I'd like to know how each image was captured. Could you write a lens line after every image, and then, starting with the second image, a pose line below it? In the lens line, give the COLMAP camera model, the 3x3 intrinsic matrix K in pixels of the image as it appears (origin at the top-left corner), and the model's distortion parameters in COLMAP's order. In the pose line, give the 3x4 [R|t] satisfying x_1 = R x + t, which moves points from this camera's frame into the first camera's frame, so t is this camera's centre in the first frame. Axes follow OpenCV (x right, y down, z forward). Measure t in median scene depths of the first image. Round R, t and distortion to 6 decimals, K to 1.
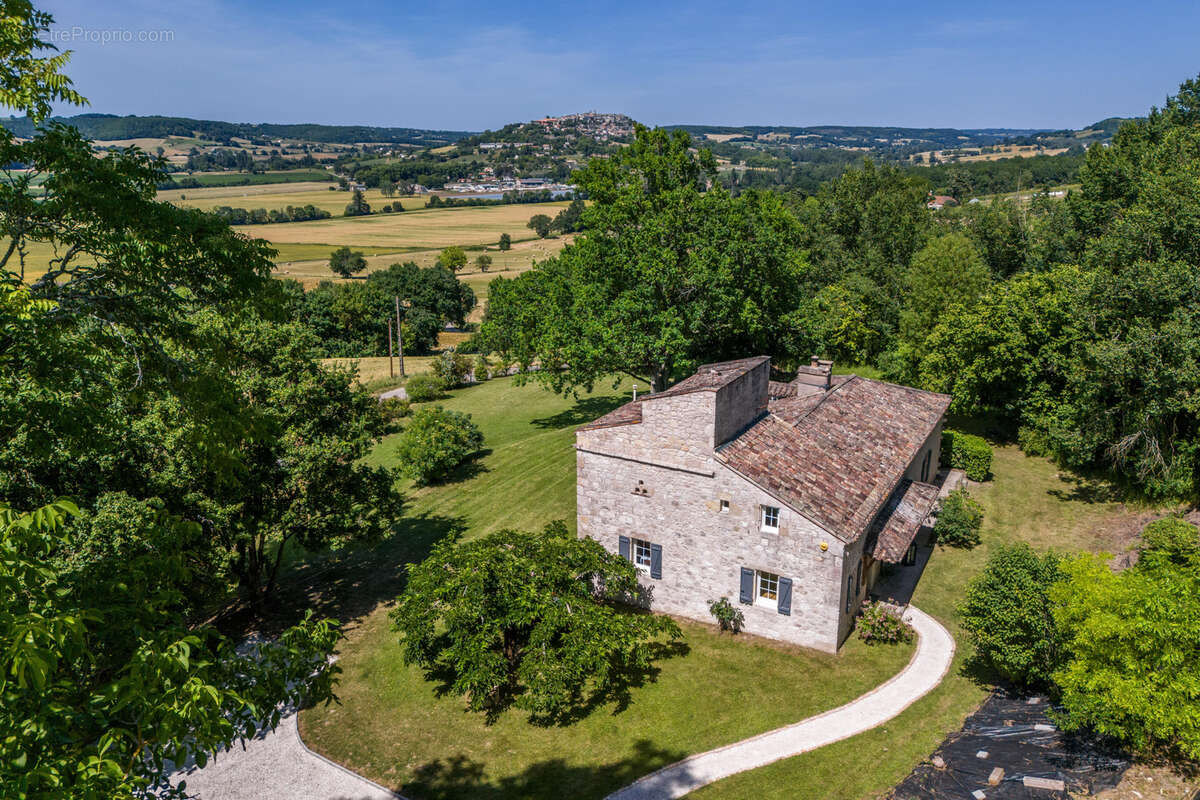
lens RADIAL K [[870.9, 0, 604.2], [0, 870.9, 396.4], [0, 0, 1]] dist [0.062699, -0.000551]
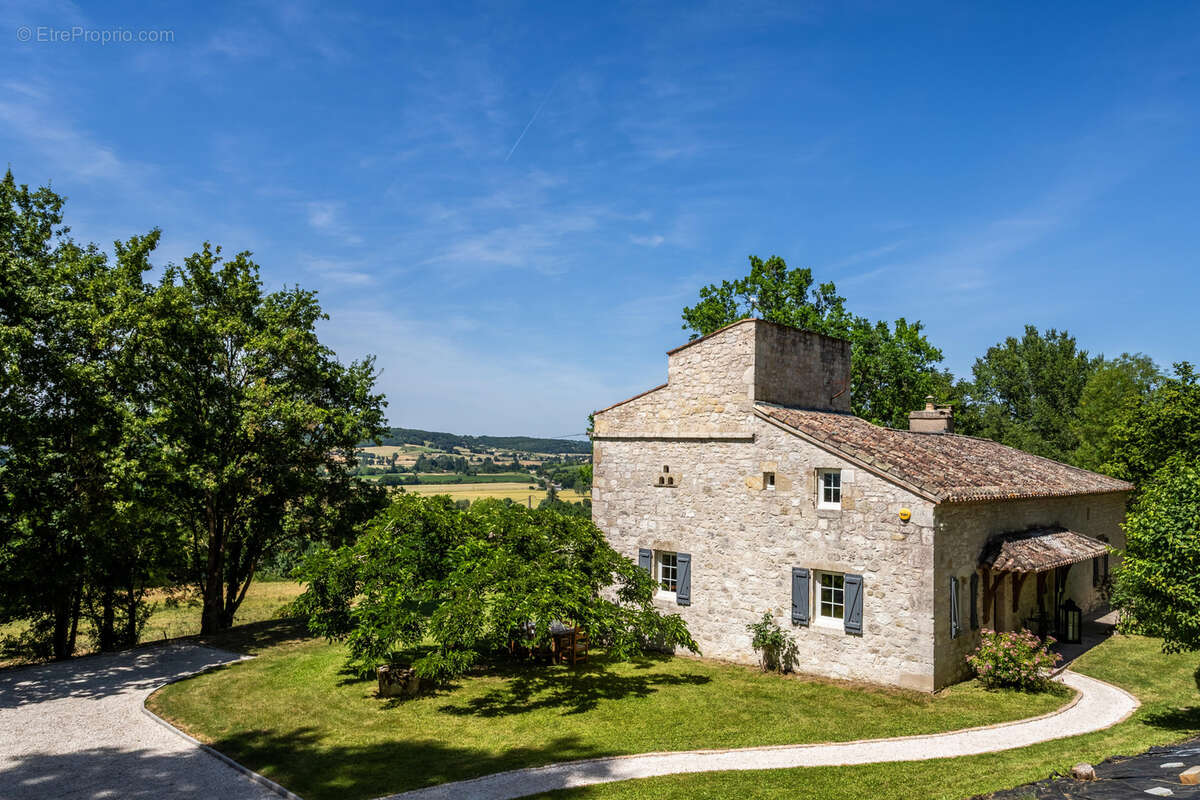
lens RADIAL K [[871.2, 0, 600.0], [0, 871.2, 400.0], [0, 0, 1]] dist [-0.000322, 0.002710]
pose [[0.977016, 0.009059, -0.212975, 0.153077], [-0.078597, 0.944014, -0.320407, 0.302310], [0.198149, 0.329782, 0.923028, 0.282153]]
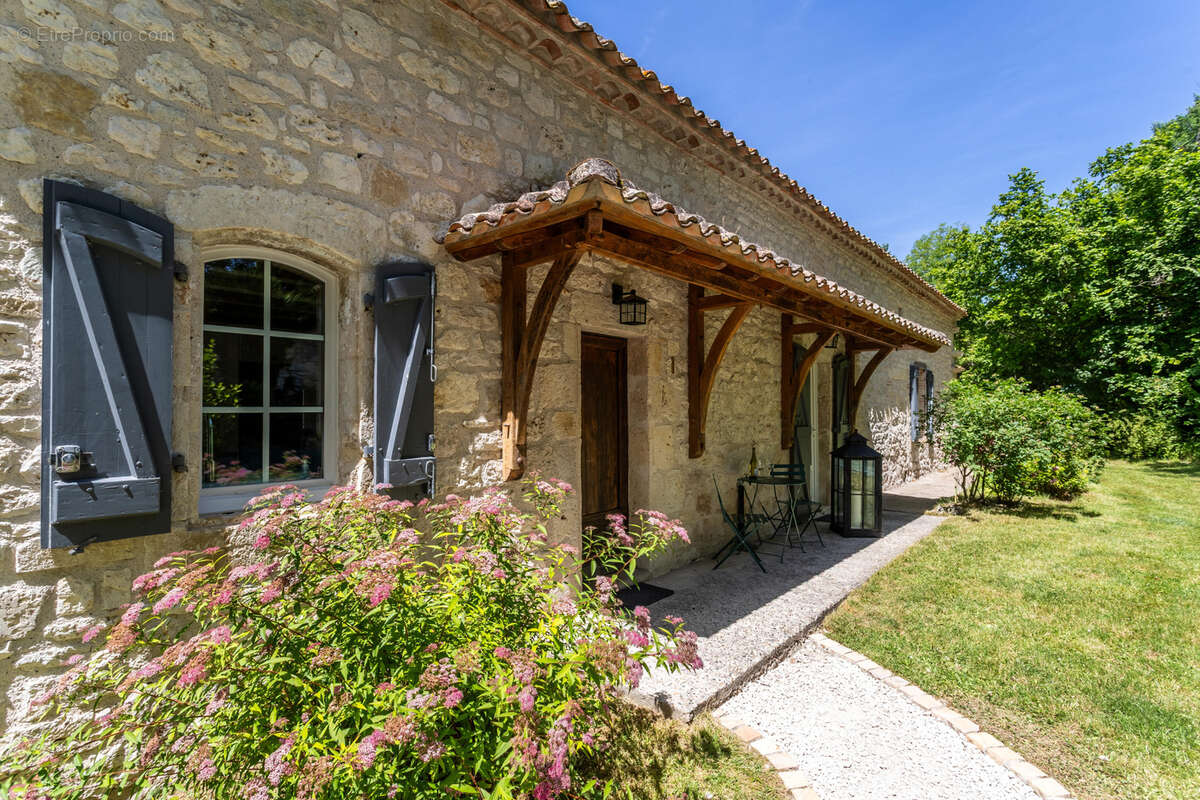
lens RADIAL K [[573.7, 0, 595.6], [0, 573.7, 401.2], [0, 0, 1]] dist [0.002358, 0.000743]
pose [[0.980058, -0.012136, -0.198341, 0.348880], [-0.046681, 0.956140, -0.289167, 0.243102], [0.193151, 0.292659, 0.936506, 0.924738]]
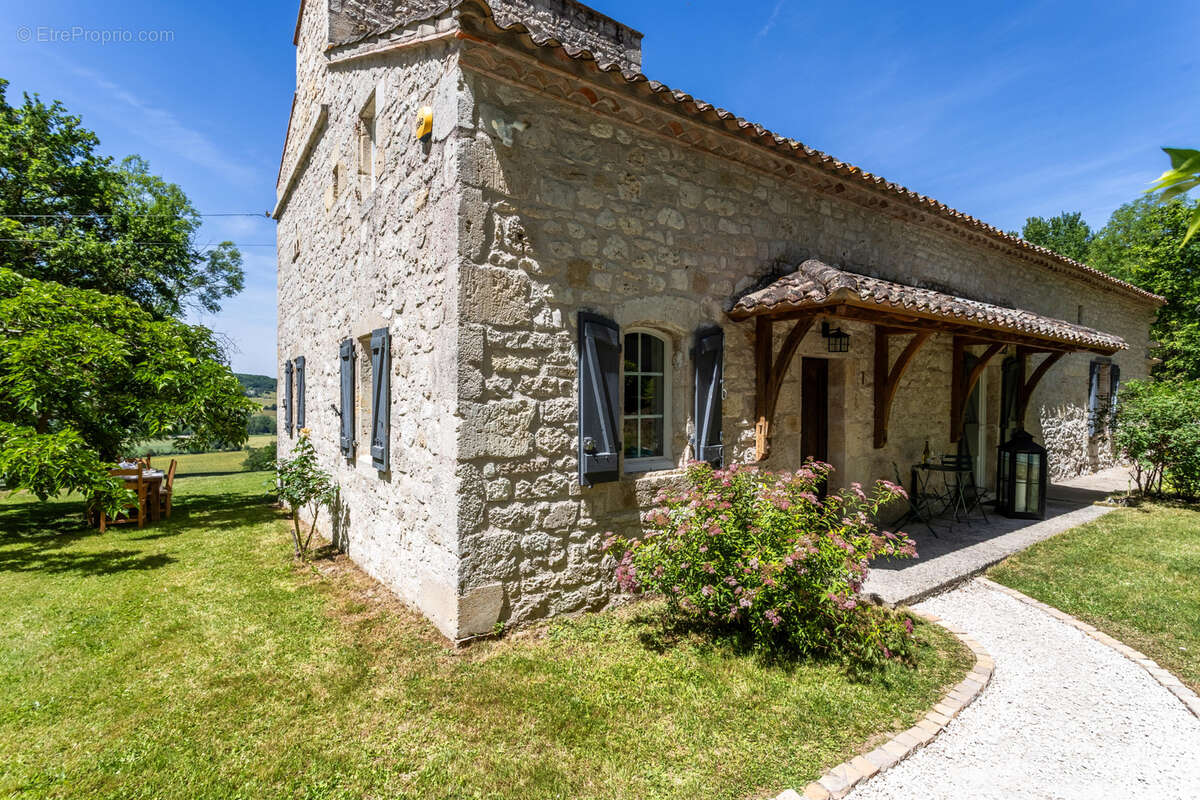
lens RADIAL K [[576.2, 0, 600.0], [0, 576.2, 400.0], [0, 0, 1]] dist [0.008508, 0.000629]
pose [[0.913270, 0.007046, -0.407294, 0.335599], [-0.114091, 0.964258, -0.239144, 0.256934], [0.391051, 0.264872, 0.881432, 0.847179]]
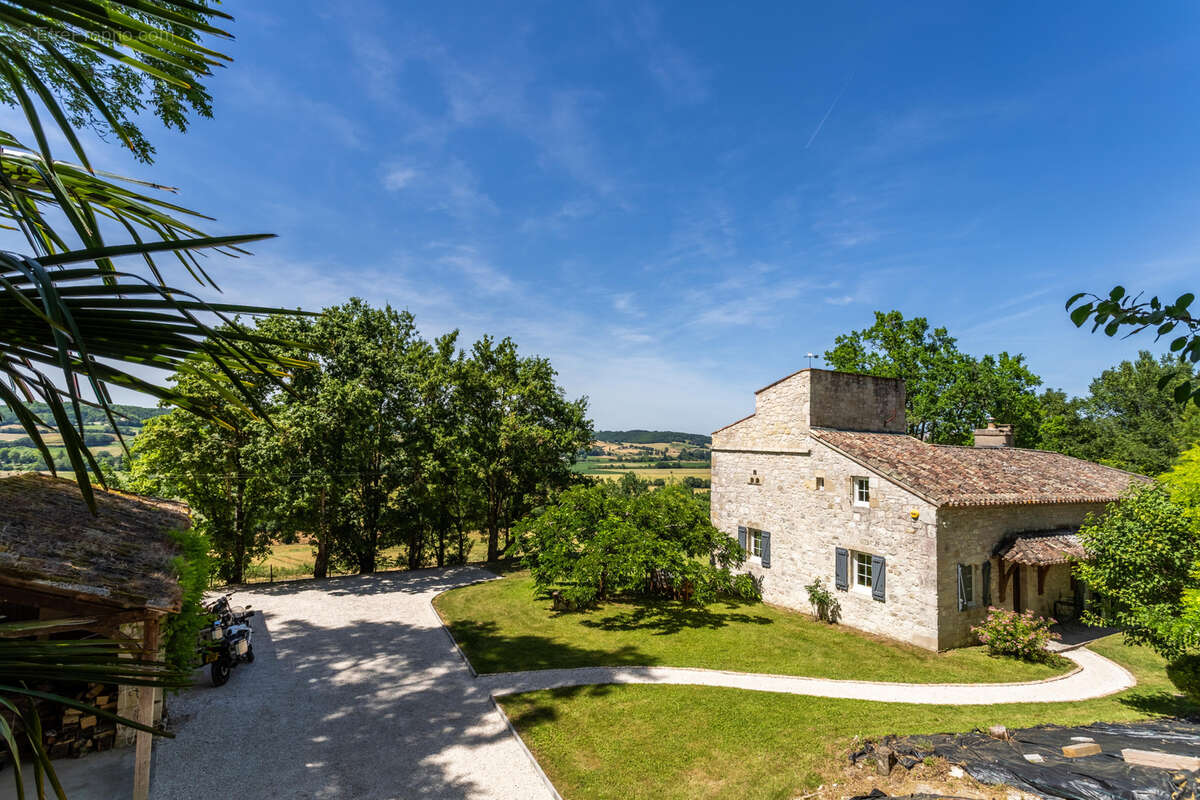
lens RADIAL K [[573.7, 0, 595.6], [0, 573.7, 401.2], [0, 0, 1]] dist [0.002358, 0.000743]
pose [[0.844676, -0.012599, -0.535130, 0.273465], [-0.173054, 0.939608, -0.295279, 0.275684], [0.506533, 0.342021, 0.791483, 0.304304]]
